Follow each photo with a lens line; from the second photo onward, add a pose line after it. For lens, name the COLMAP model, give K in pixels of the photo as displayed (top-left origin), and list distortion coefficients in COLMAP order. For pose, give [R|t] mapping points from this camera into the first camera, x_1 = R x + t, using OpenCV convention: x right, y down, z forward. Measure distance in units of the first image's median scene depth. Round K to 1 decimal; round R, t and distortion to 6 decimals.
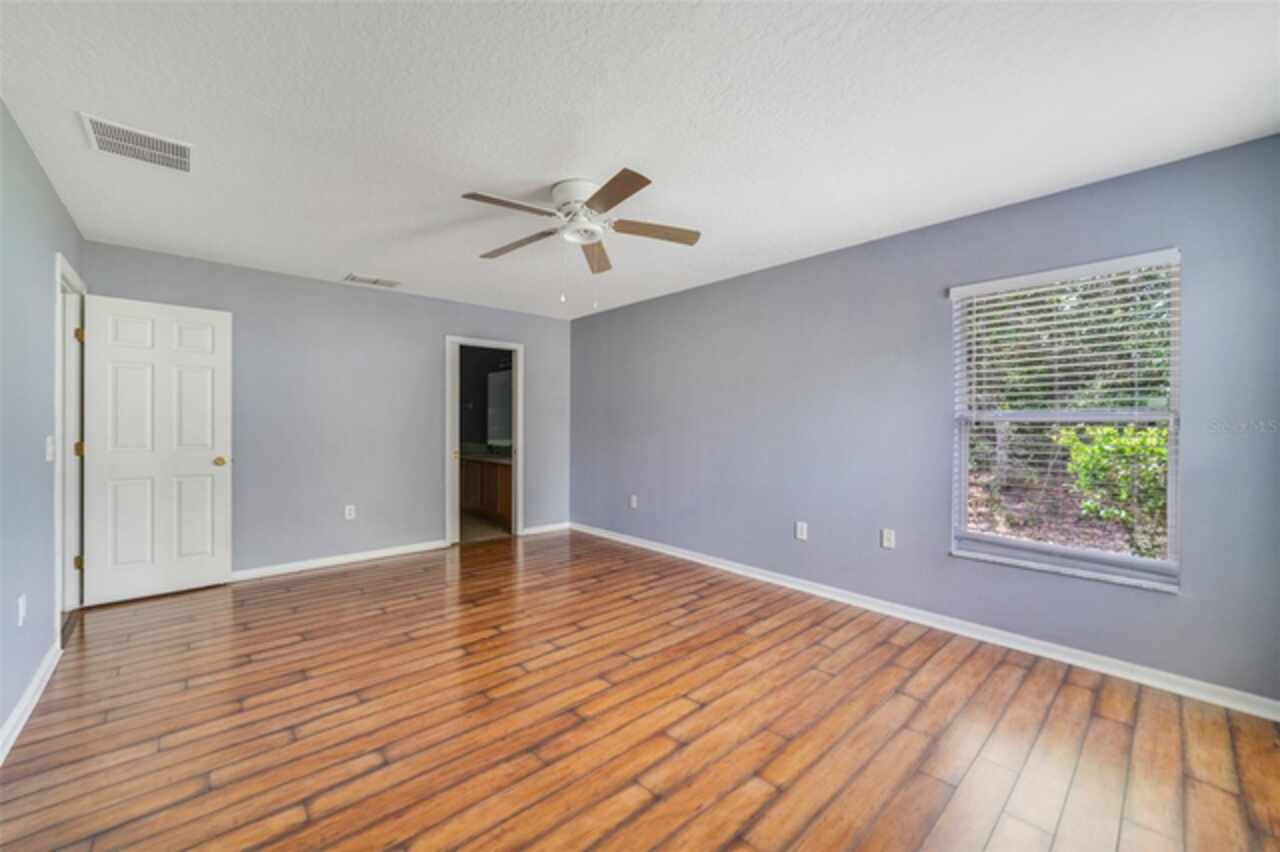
lens RADIAL K [[497.7, 0, 631.6], [0, 497.7, 426.9], [0, 0, 1]] dist [-0.017013, 0.000345]
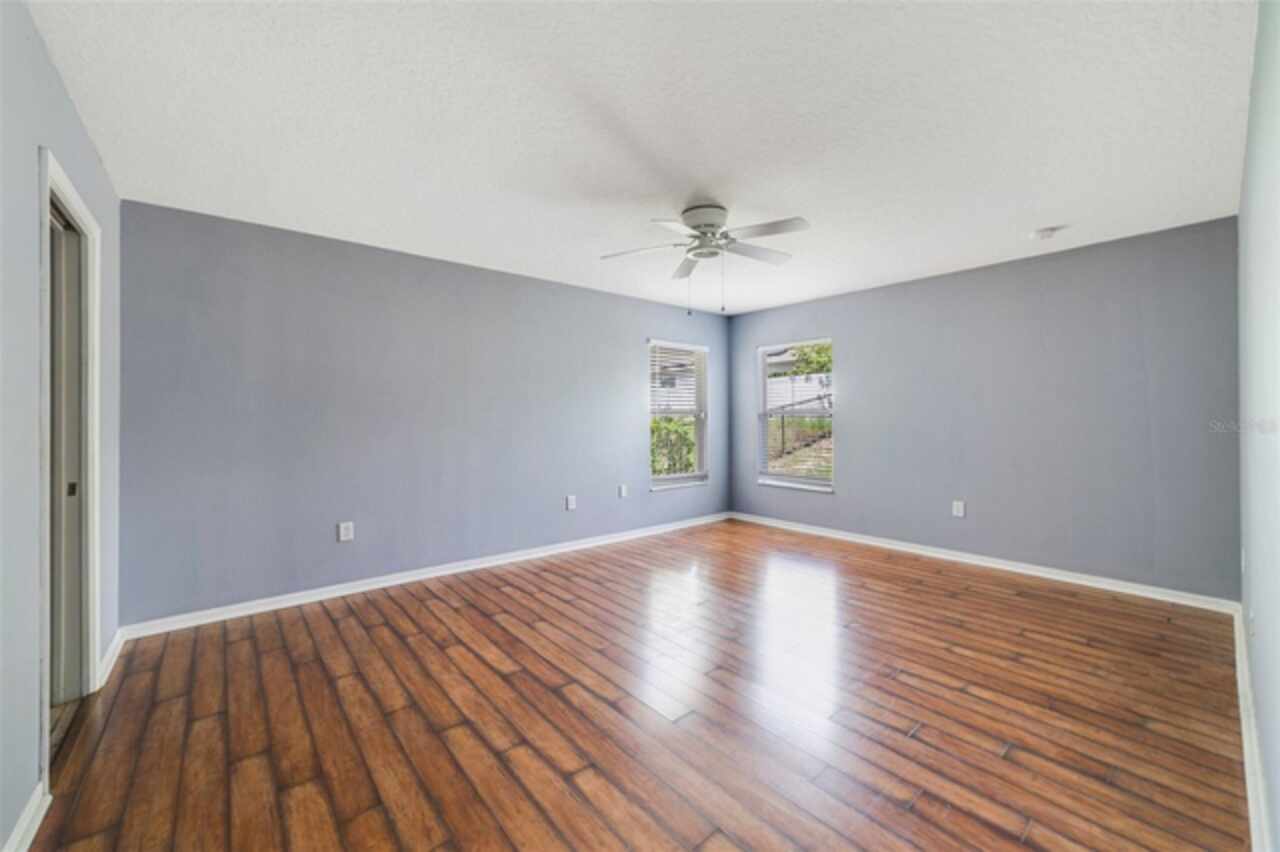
lens RADIAL K [[497.7, 0, 632.4], [0, 497.7, 420.2], [0, 0, 1]] dist [-0.017013, 0.000345]
pose [[0.032293, -0.005429, 0.999464, -0.976062], [0.002798, 0.999982, 0.005342, -0.002233], [-0.999475, 0.002624, 0.032308, 0.885089]]
